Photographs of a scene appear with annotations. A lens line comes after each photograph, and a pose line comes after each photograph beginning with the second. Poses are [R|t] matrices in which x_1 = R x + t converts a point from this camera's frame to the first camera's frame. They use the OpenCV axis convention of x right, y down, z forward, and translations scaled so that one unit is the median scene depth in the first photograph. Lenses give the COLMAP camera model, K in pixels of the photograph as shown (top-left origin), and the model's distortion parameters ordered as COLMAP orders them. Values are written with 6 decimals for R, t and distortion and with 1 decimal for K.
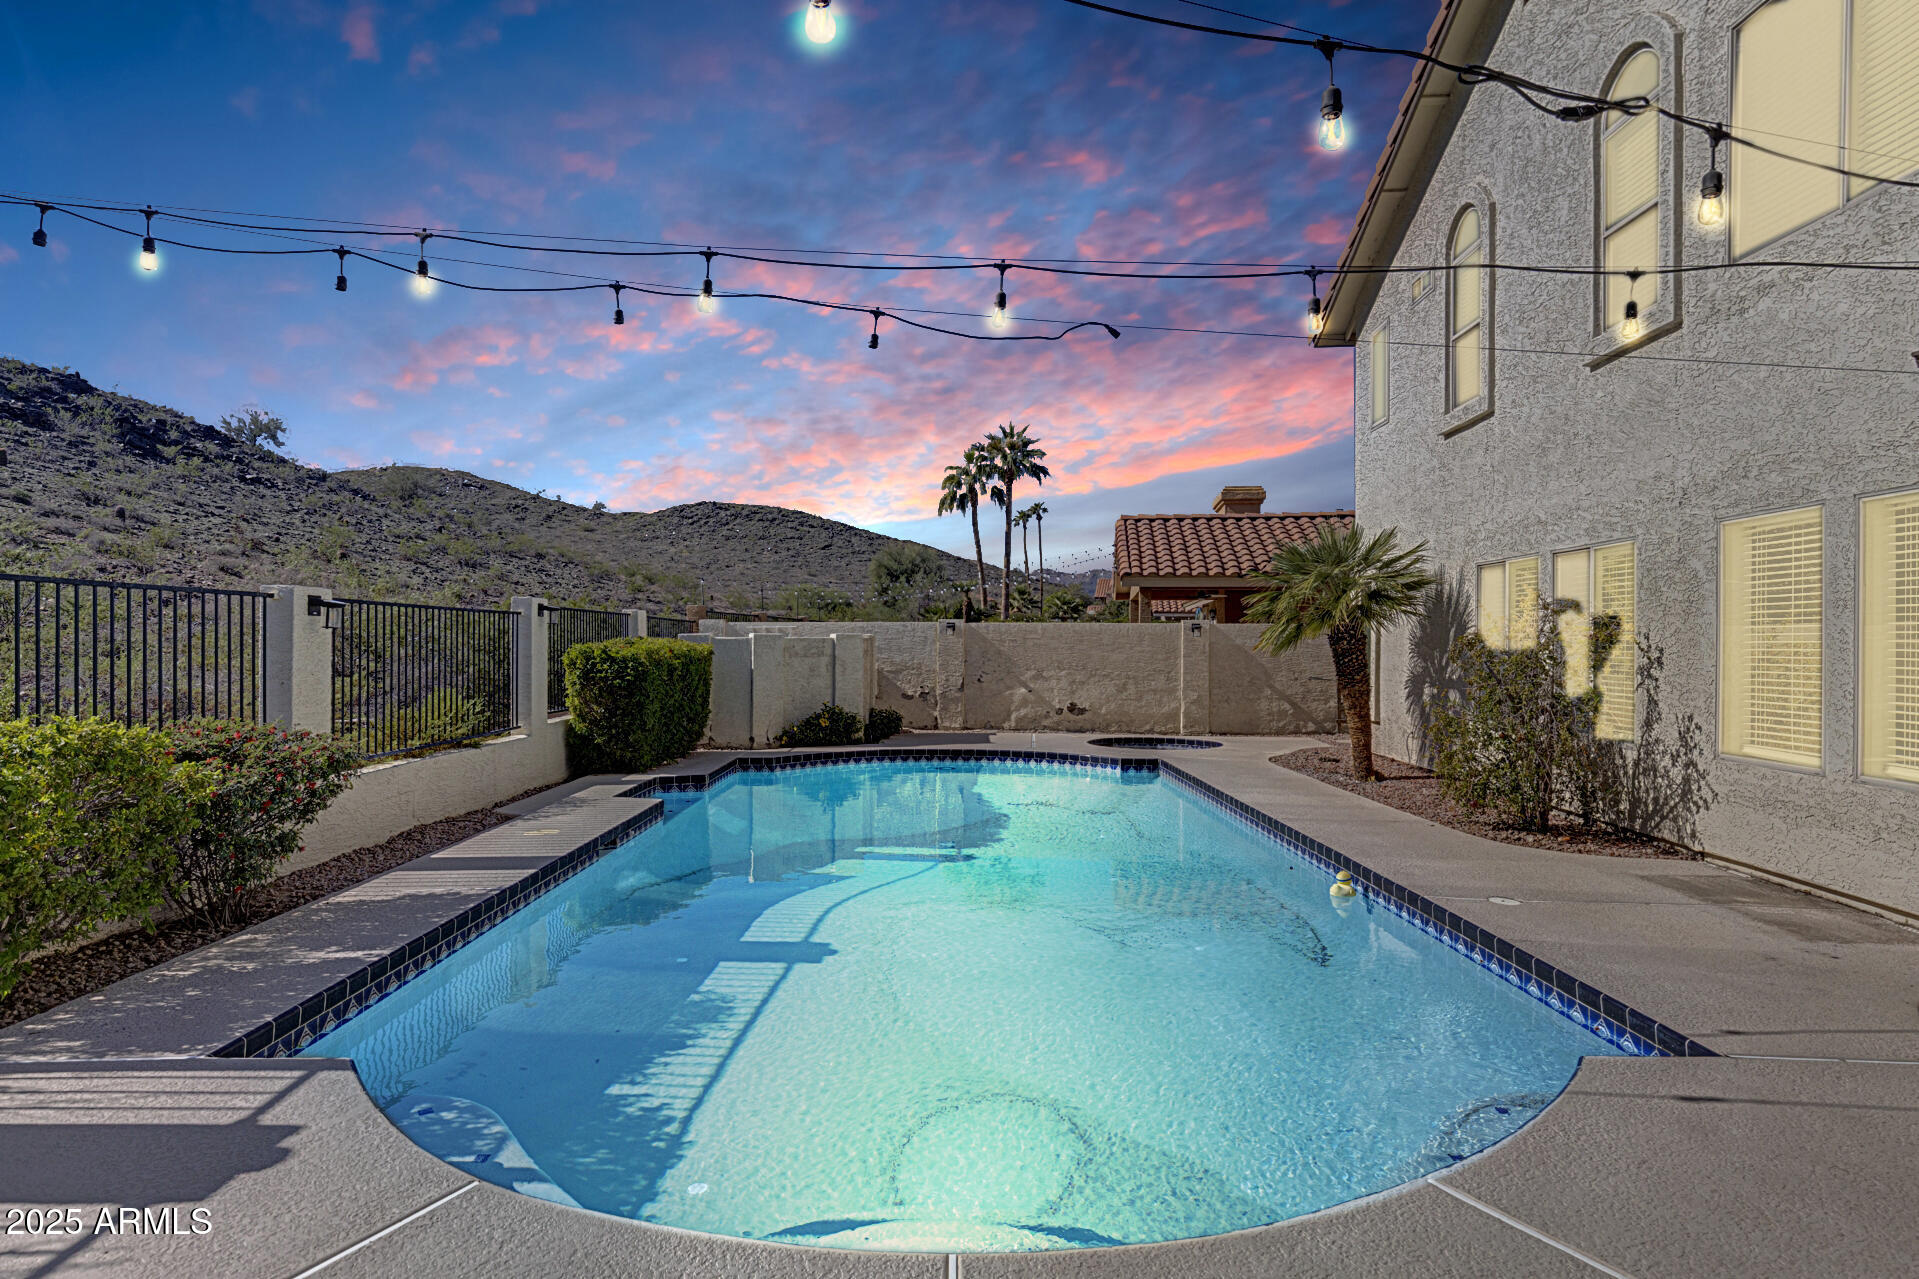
lens RADIAL K [[1059.6, 0, 969.2], [0, 1059.6, 643.0], [0, 0, 1]] dist [0.001589, -0.000393]
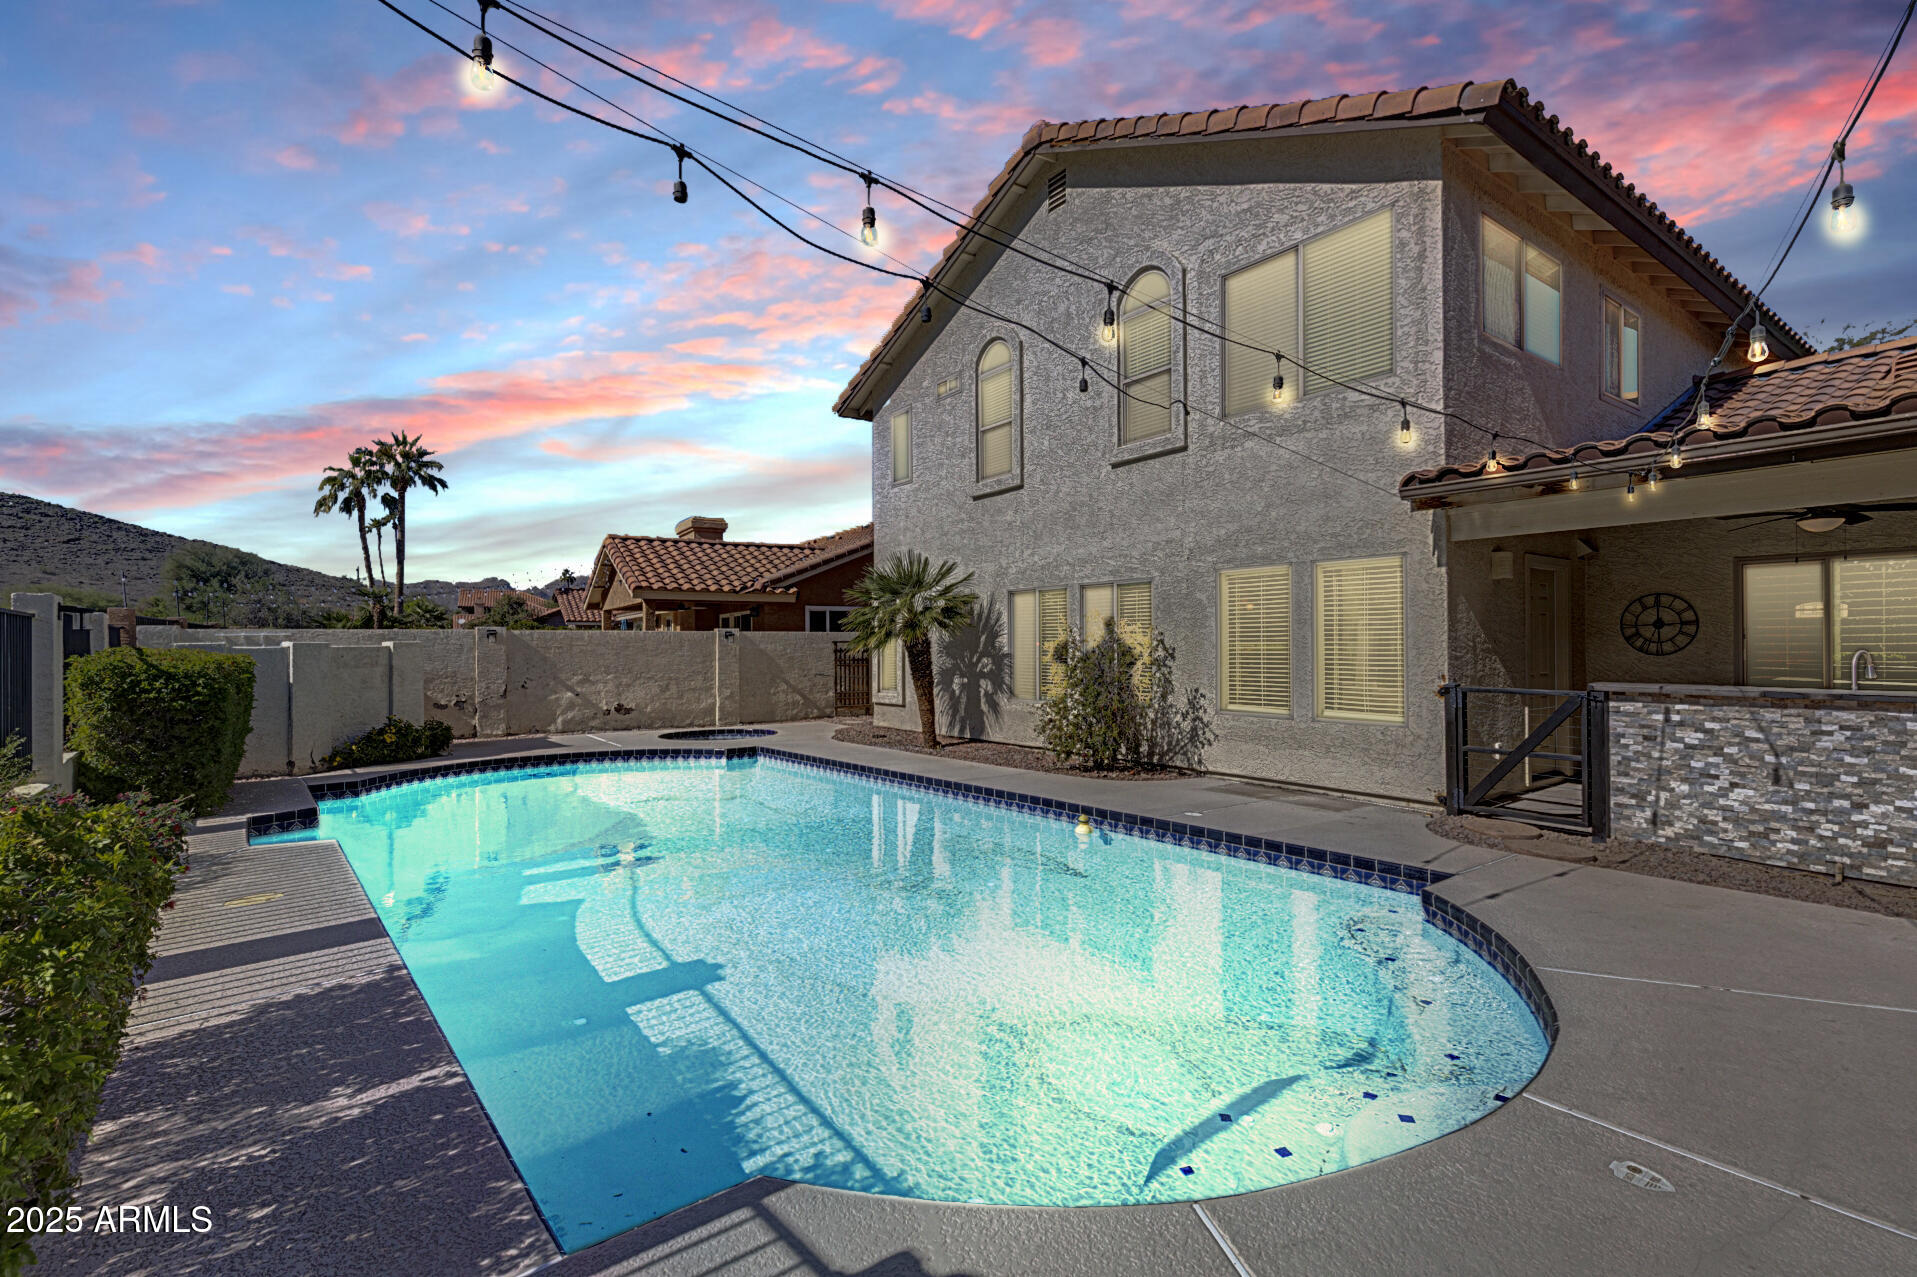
lens RADIAL K [[859.5, 0, 971.2], [0, 859.5, 643.5], [0, 0, 1]] dist [0.001423, 0.000092]
pose [[0.775924, -0.007178, 0.630785, -0.181280], [0.009799, 0.999952, -0.000676, -0.001625], [-0.630750, 0.006706, 0.775957, 0.081979]]
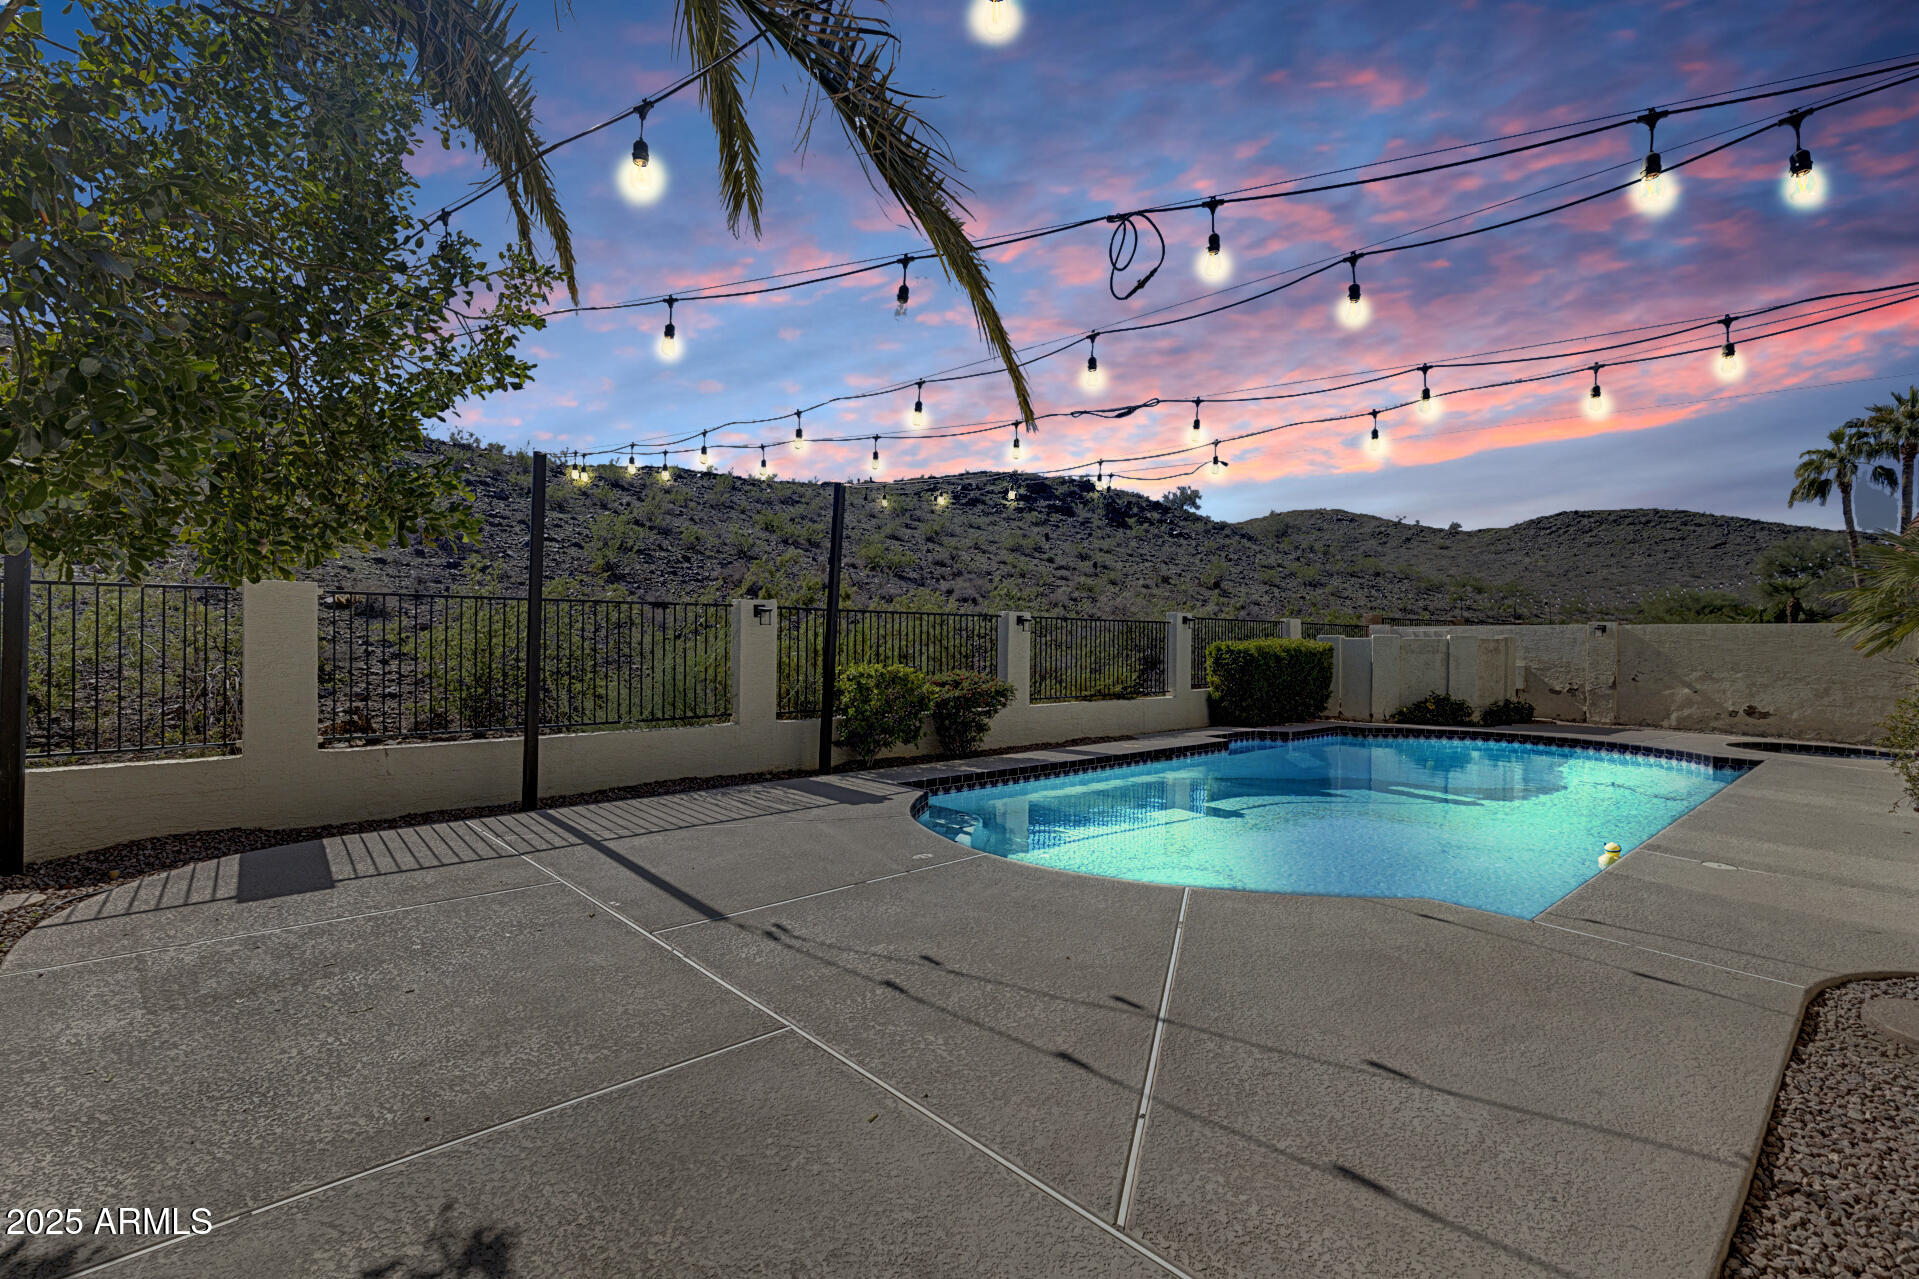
lens RADIAL K [[859.2, 0, 956.9], [0, 859.2, 647.1], [0, 0, 1]] dist [0.005284, -0.000048]
pose [[0.645478, 0.008002, -0.763737, 0.233295], [-0.007027, 0.999965, 0.004538, 0.003963], [0.763747, 0.002437, 0.645511, -0.071408]]
